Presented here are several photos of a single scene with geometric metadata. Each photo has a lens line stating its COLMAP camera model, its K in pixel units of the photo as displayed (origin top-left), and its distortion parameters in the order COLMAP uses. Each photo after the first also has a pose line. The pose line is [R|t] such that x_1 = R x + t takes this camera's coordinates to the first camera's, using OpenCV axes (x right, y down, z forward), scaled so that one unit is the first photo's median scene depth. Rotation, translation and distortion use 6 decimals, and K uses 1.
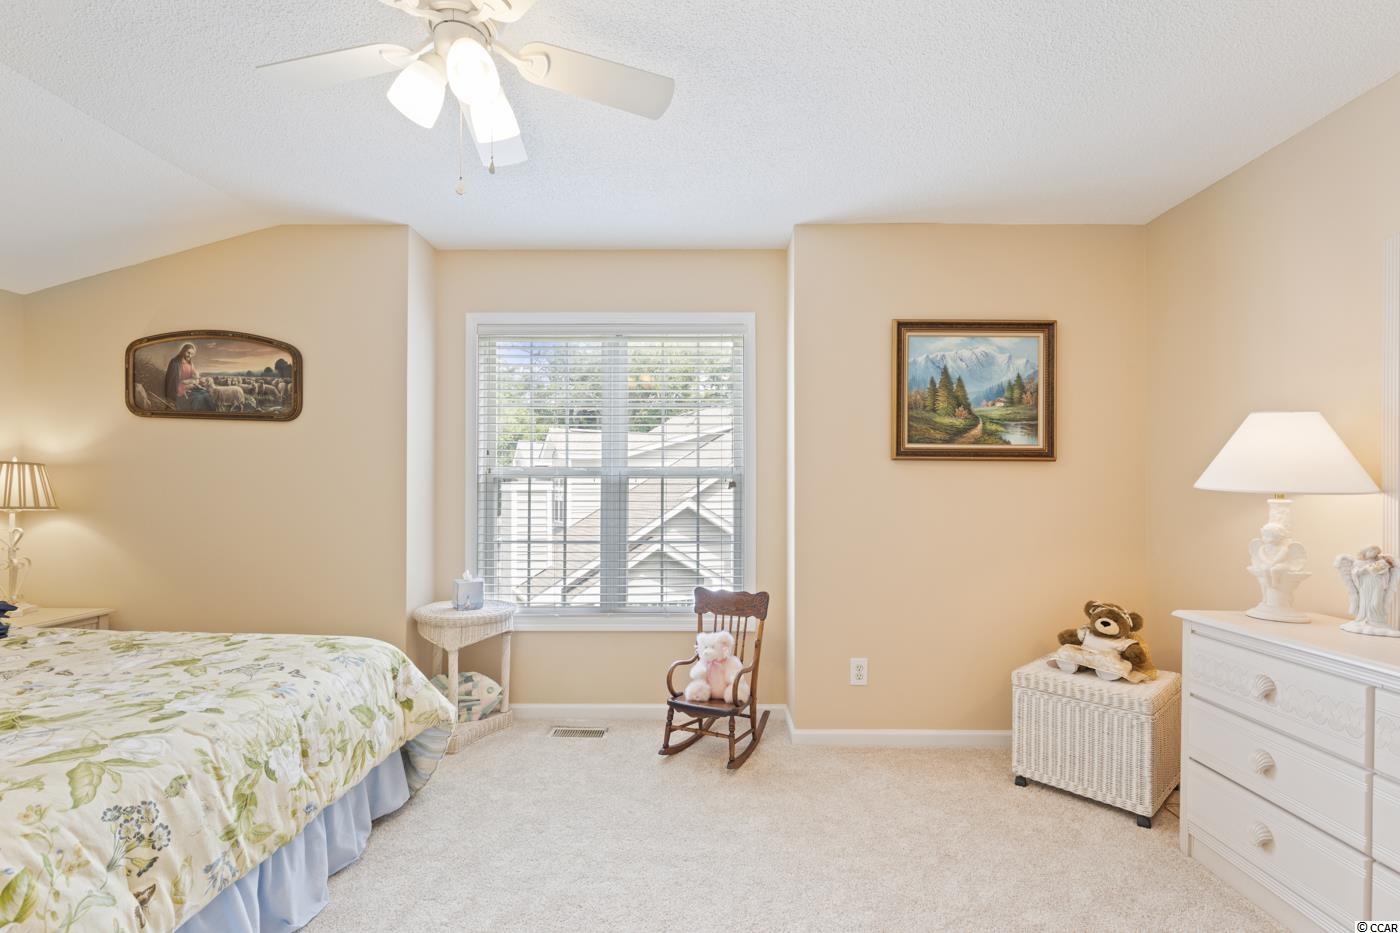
lens RADIAL K [[639.6, 0, 702.0], [0, 639.6, 499.0], [0, 0, 1]] dist [0.006543, -0.001008]
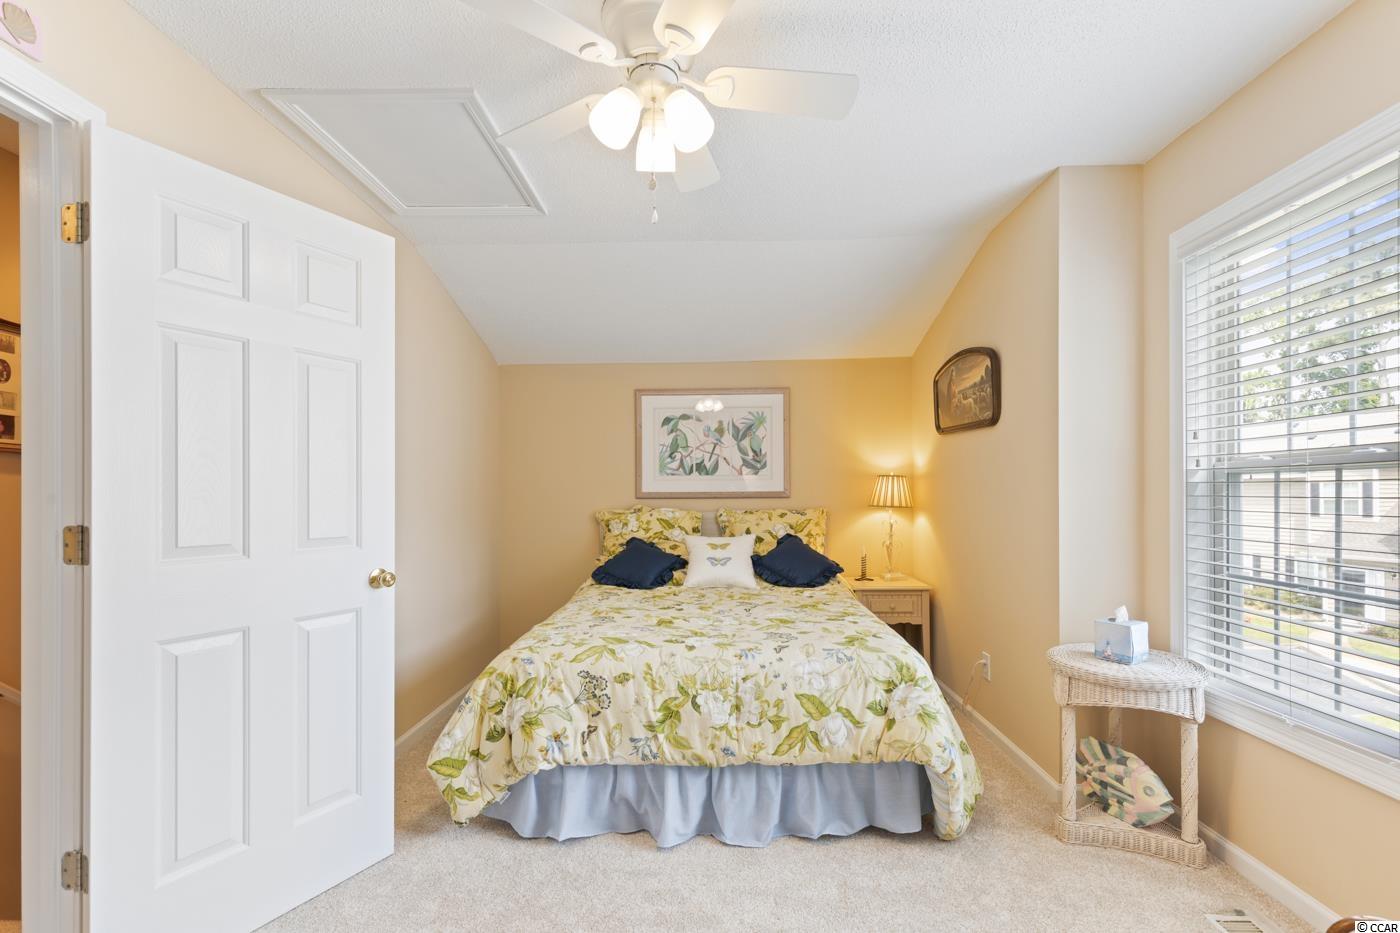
lens RADIAL K [[639.6, 0, 702.0], [0, 639.6, 499.0], [0, 0, 1]] dist [0.006543, -0.001008]
pose [[-0.013159, 0.006494, -0.999892, 0.657913], [-0.010845, 0.999919, 0.006637, -0.014676], [0.999855, 0.010931, -0.013087, 1.012943]]
